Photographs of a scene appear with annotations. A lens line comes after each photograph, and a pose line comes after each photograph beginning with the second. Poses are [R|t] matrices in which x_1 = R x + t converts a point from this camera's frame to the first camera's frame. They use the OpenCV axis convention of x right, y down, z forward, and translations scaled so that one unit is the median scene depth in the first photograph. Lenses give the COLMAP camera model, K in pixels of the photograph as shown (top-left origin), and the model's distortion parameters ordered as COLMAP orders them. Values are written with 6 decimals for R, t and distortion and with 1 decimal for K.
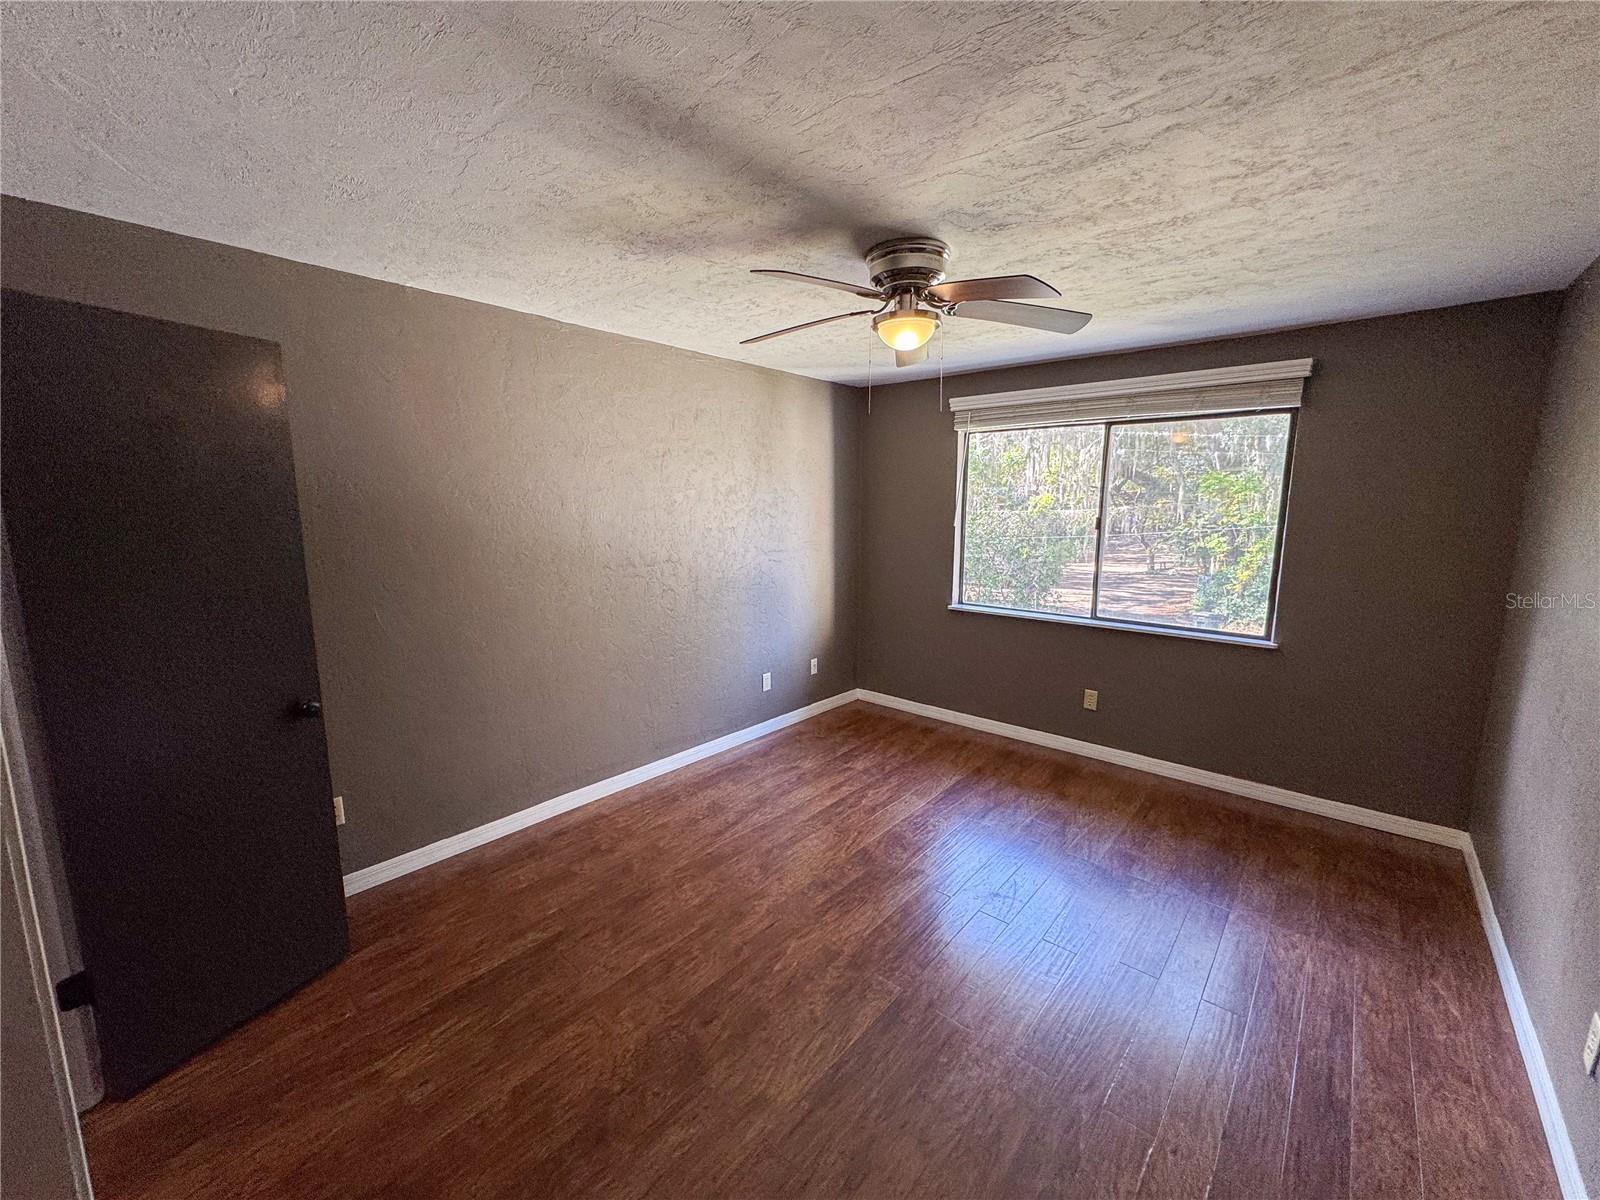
lens RADIAL K [[641.5, 0, 797.7], [0, 641.5, 597.0], [0, 0, 1]] dist [-0.006240, 0.000005]
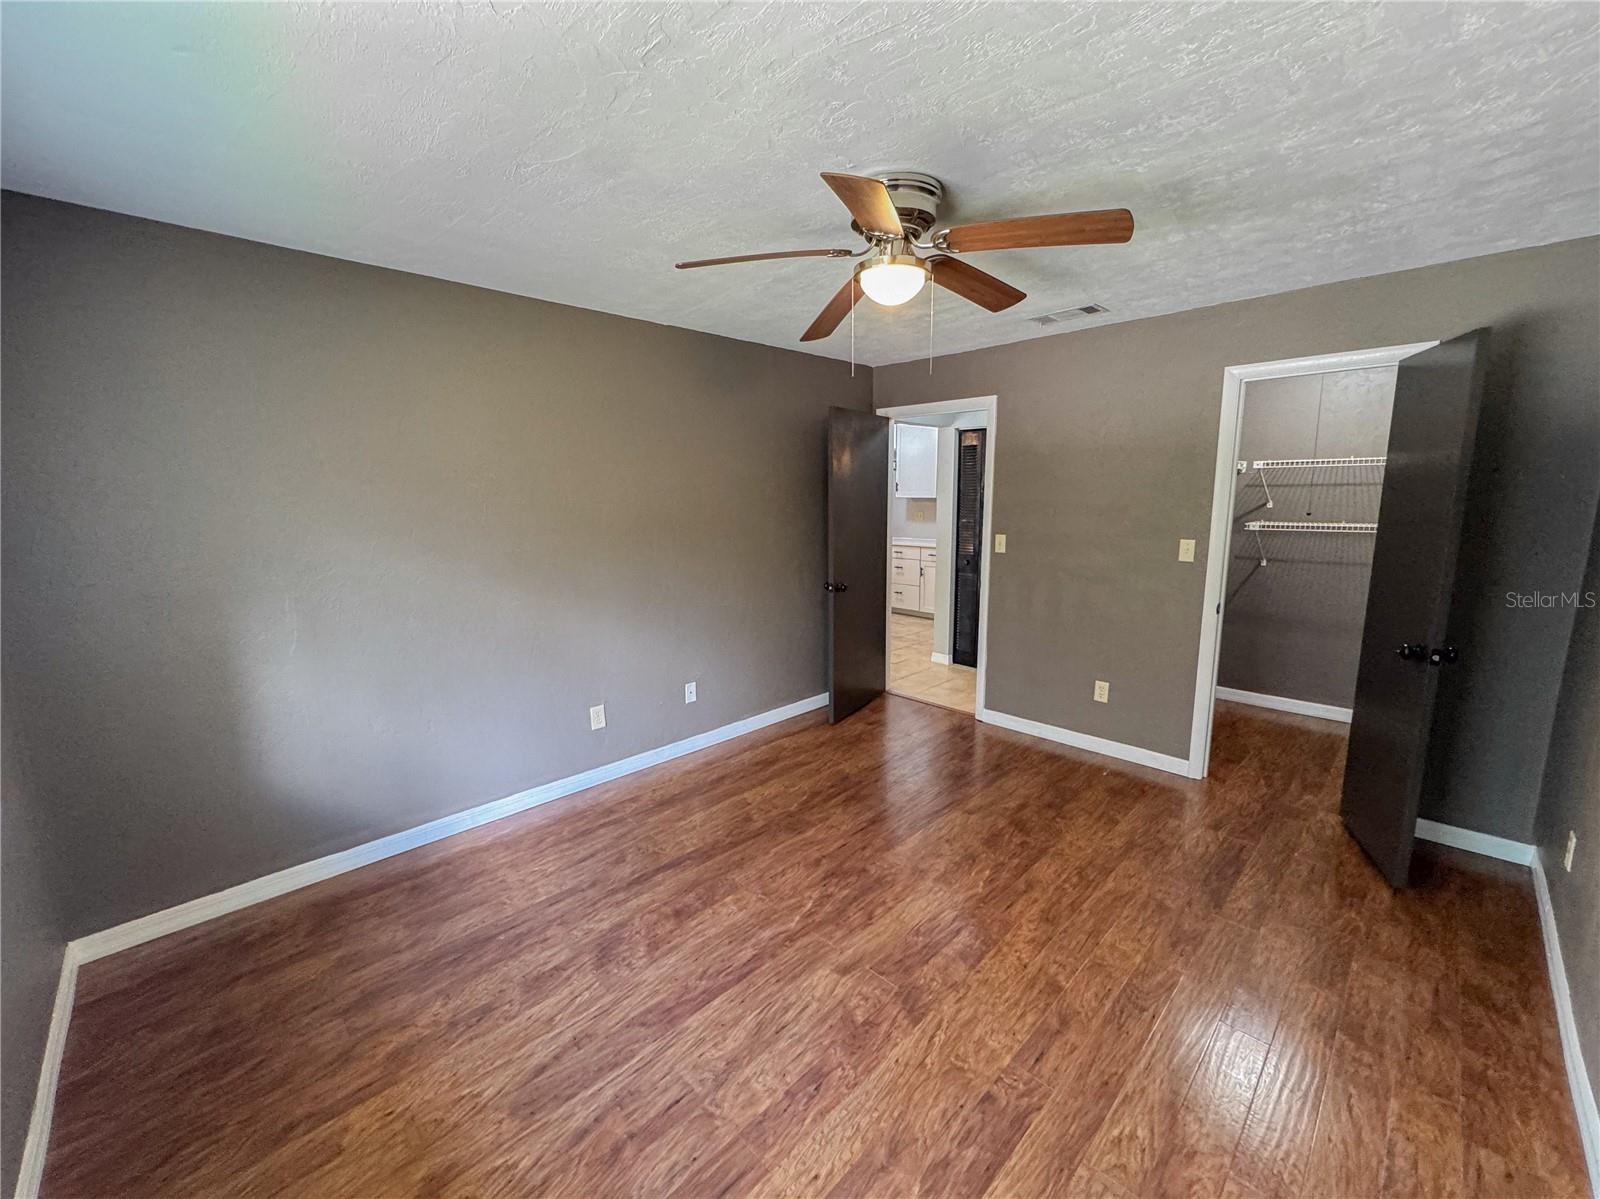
lens RADIAL K [[641.5, 0, 797.7], [0, 641.5, 596.5], [0, 0, 1]] dist [-0.006240, 0.000005]
pose [[-0.997516, -0.001556, 0.070429, 0.199333], [0.020587, 0.949673, 0.312566, -0.239862], [-0.067371, 0.313239, -0.947282, 1.685435]]
